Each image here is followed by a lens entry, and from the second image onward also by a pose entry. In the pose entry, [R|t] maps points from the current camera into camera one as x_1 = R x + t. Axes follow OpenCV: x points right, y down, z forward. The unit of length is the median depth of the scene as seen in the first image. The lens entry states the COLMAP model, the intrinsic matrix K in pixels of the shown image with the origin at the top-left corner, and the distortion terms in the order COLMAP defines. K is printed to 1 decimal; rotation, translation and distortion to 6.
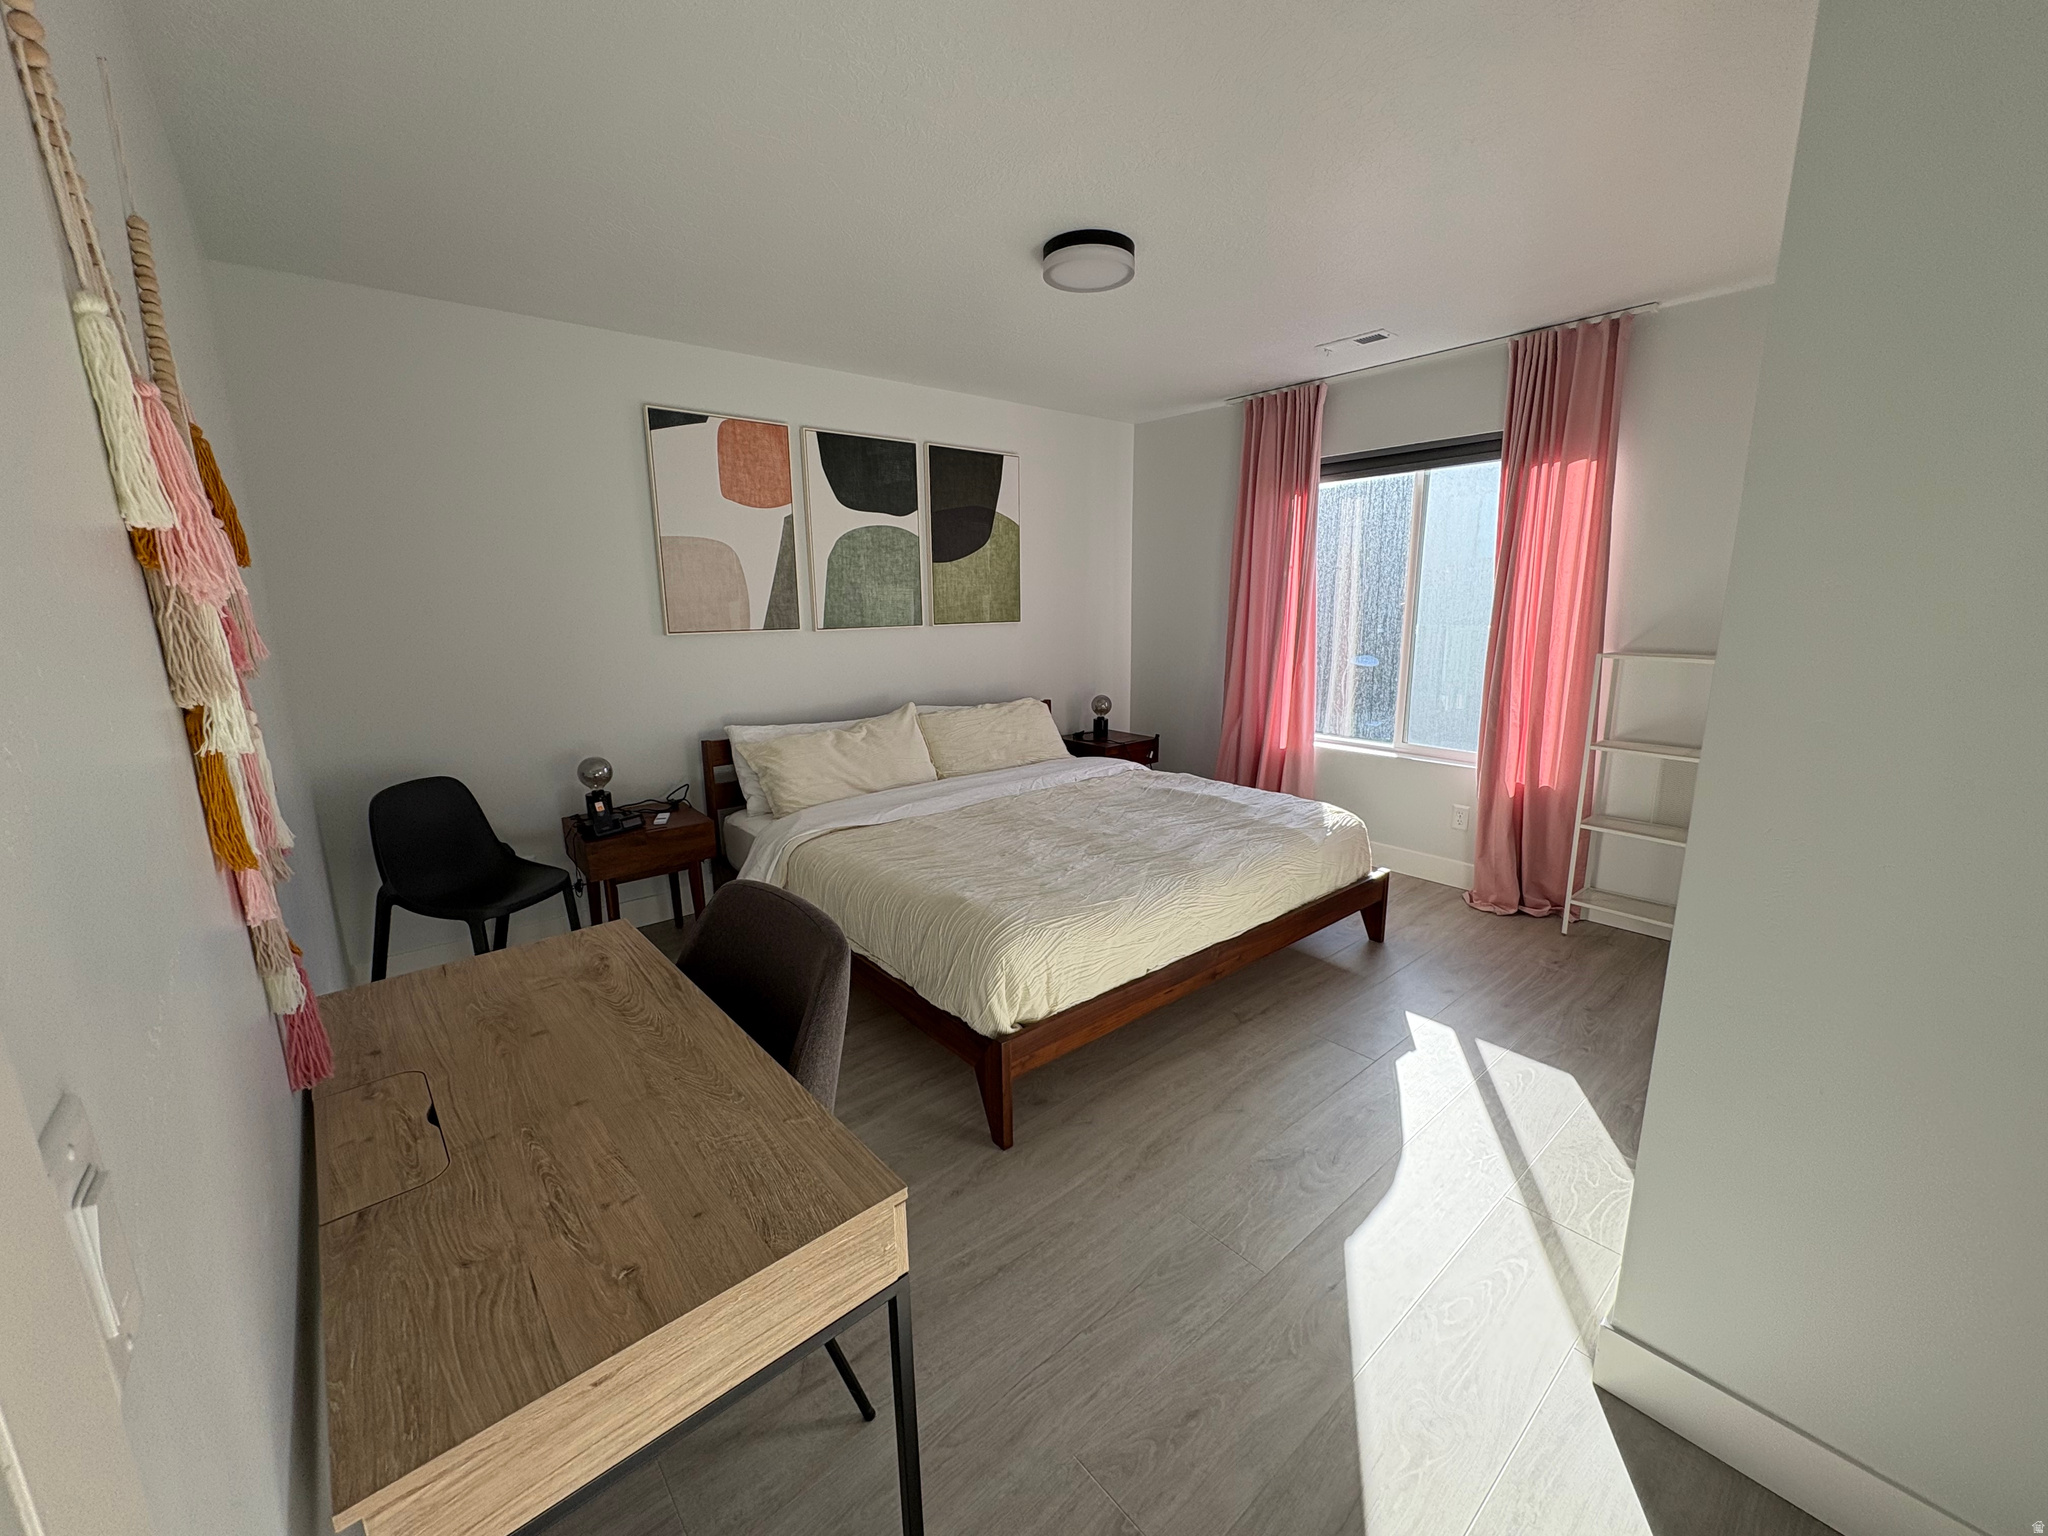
lens RADIAL K [[813.6, 0, 1023.1], [0, 813.6, 765.7], [0, 0, 1]] dist [-0.000335, 0.000181]
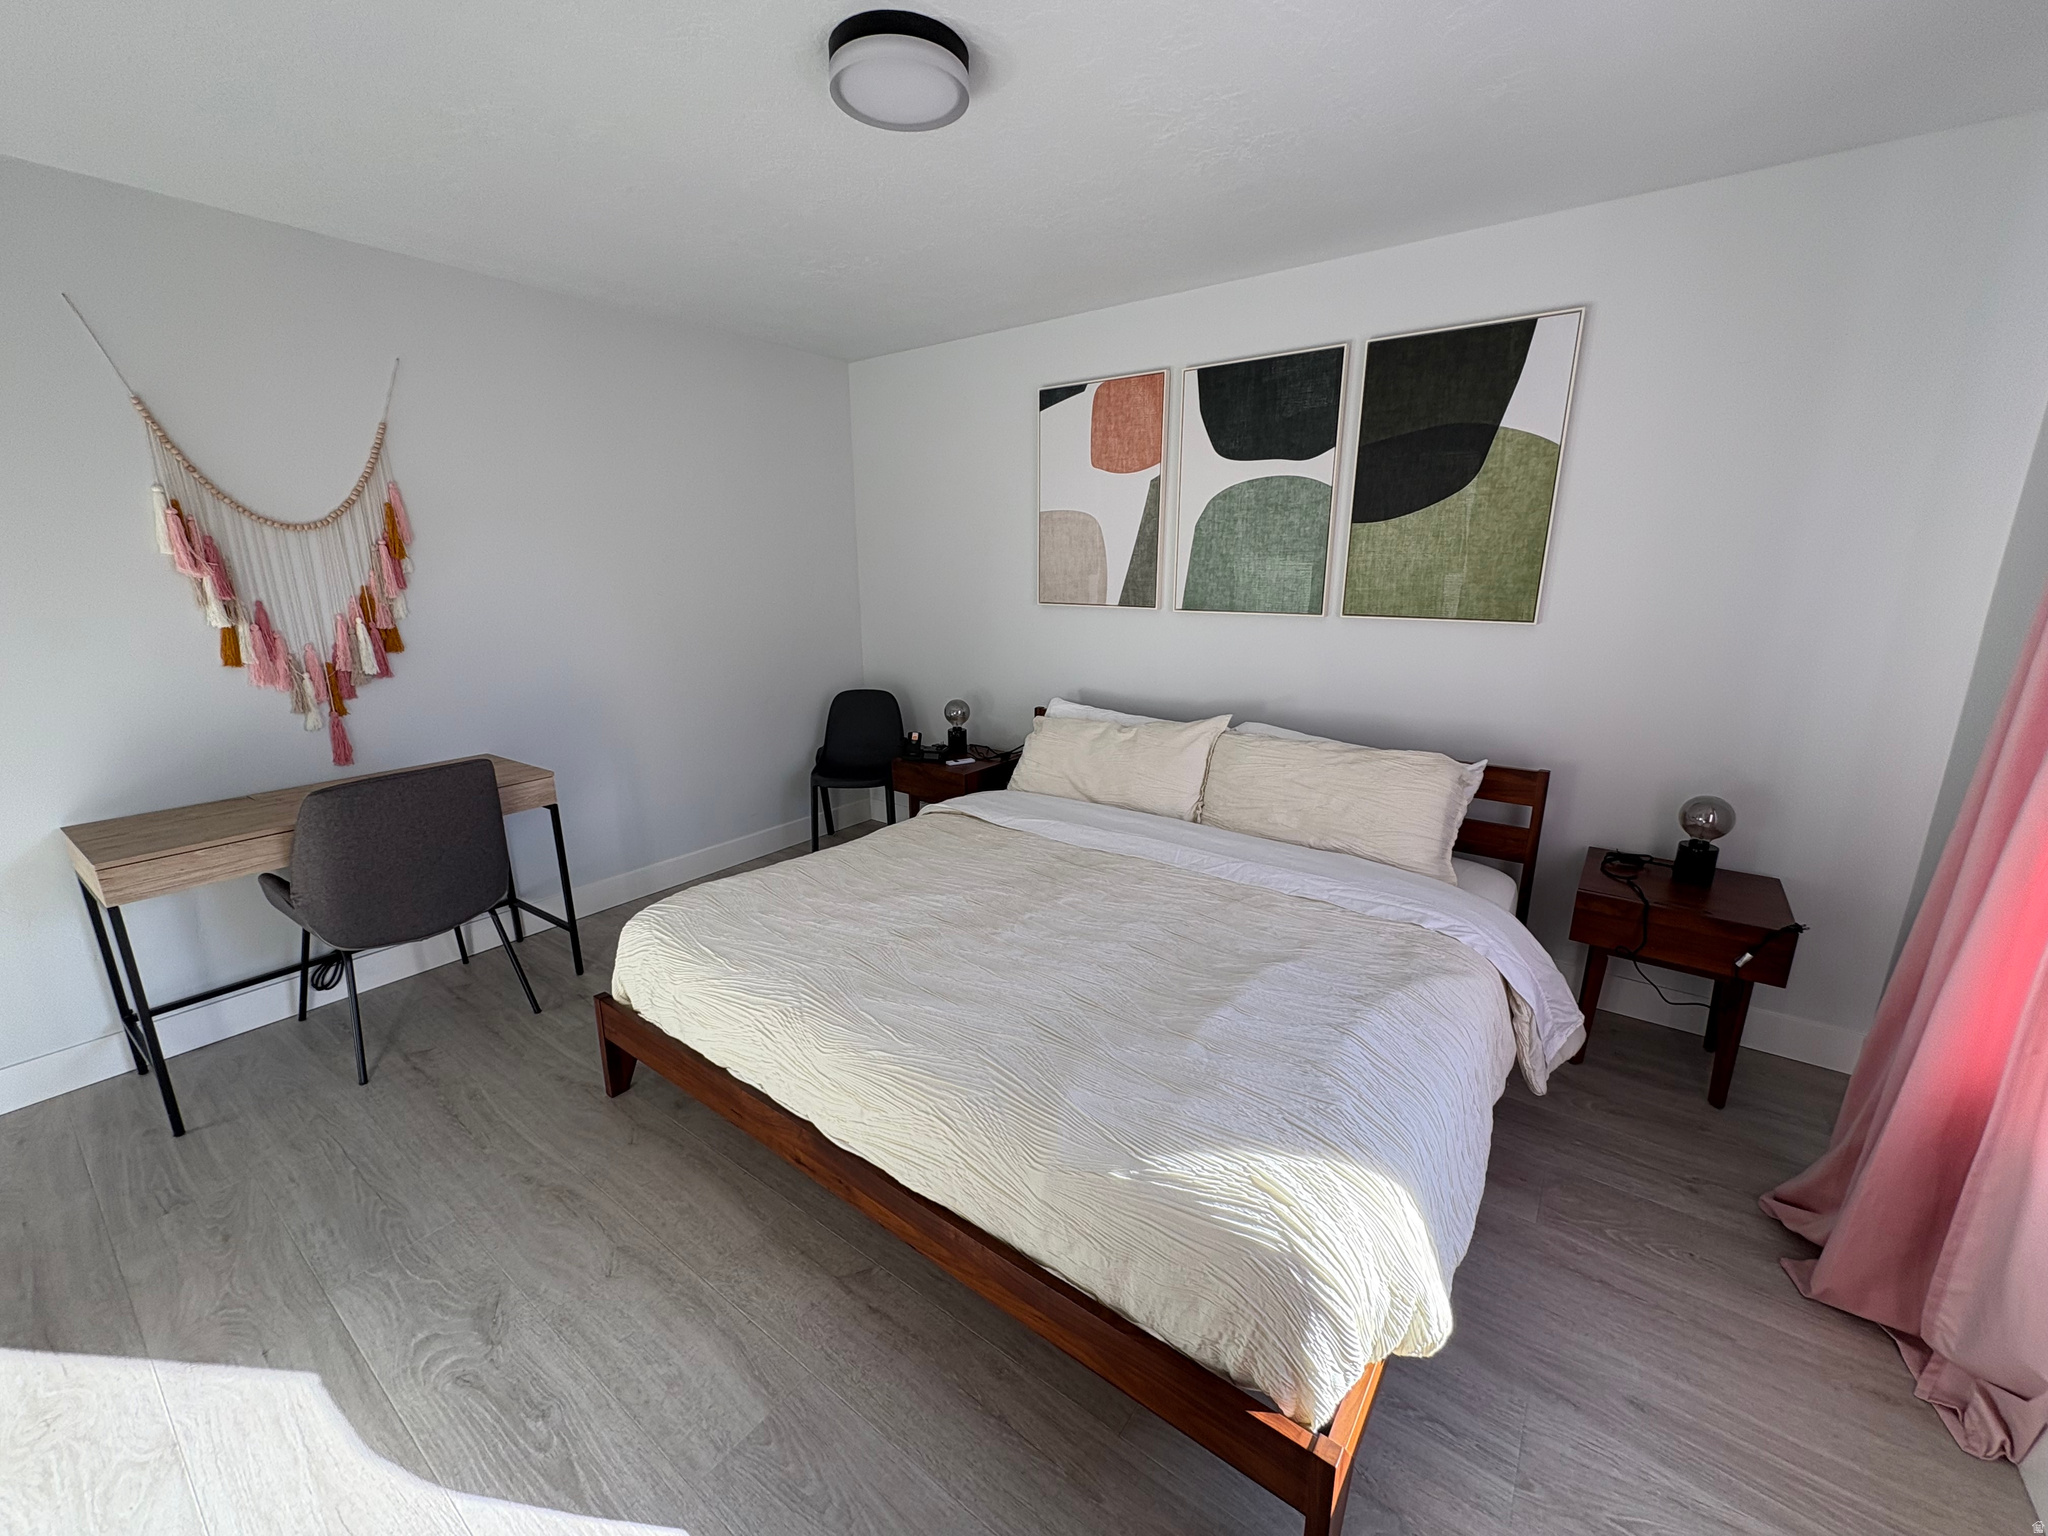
lens RADIAL K [[813.6, 0, 1023.1], [0, 813.6, 765.7], [0, 0, 1]] dist [-0.000335, 0.000181]
pose [[0.233620, 0.246578, -0.940543, 0.554021], [-0.202071, 0.958503, 0.201095, -0.149882], [0.951099, 0.143076, 0.273752, 0.636703]]
